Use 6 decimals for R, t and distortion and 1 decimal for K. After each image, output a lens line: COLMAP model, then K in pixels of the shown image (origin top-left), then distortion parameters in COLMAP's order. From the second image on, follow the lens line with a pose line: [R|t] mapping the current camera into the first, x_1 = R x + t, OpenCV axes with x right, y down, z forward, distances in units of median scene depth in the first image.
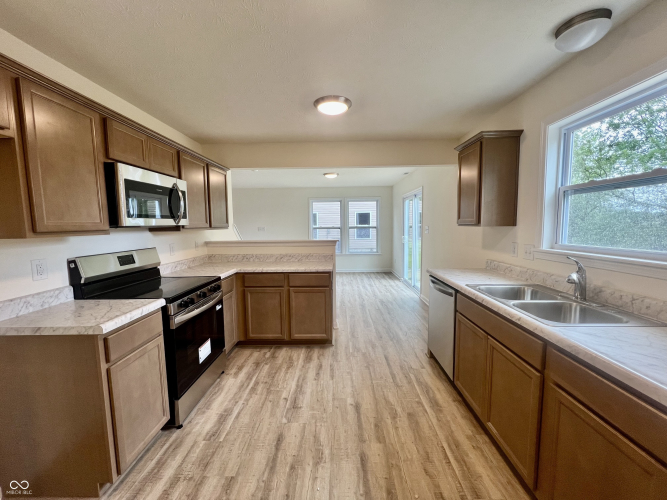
lens RADIAL K [[271.0, 0, 333.2], [0, 271.0, 249.5], [0, 0, 1]] dist [0.003140, 0.000585]
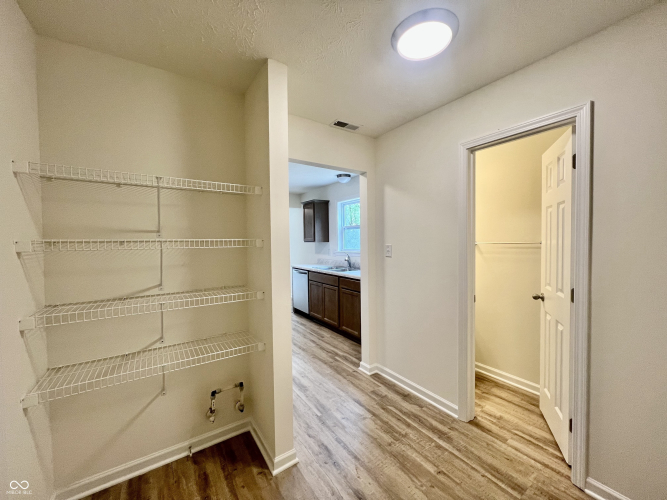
lens RADIAL K [[271.0, 0, 333.2], [0, 271.0, 249.7], [0, 0, 1]] dist [0.003140, 0.000585]
pose [[0.820091, -0.016796, 0.571987, -0.609058], [0.058142, 0.996842, -0.054090, 0.104753], [-0.569272, 0.077615, 0.818477, -0.891361]]
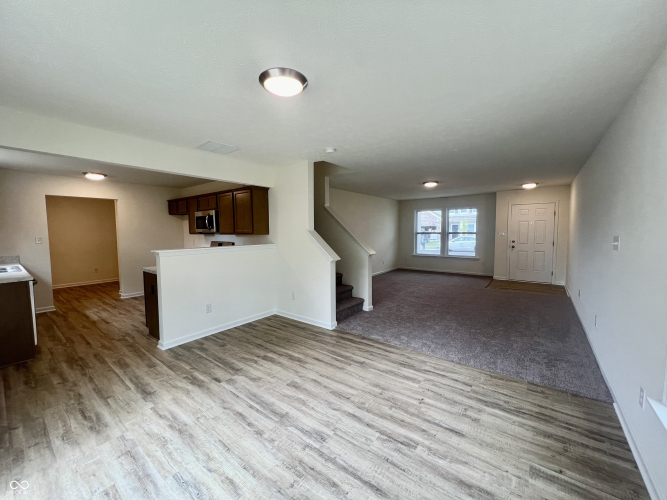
lens RADIAL K [[271.0, 0, 331.5], [0, 271.0, 249.1], [0, 0, 1]] dist [0.003140, 0.000585]
pose [[-0.611074, 0.074020, -0.788105, 0.522808], [-0.057112, 0.988901, 0.137162, -0.281871], [0.789511, 0.128826, -0.600064, 2.886707]]
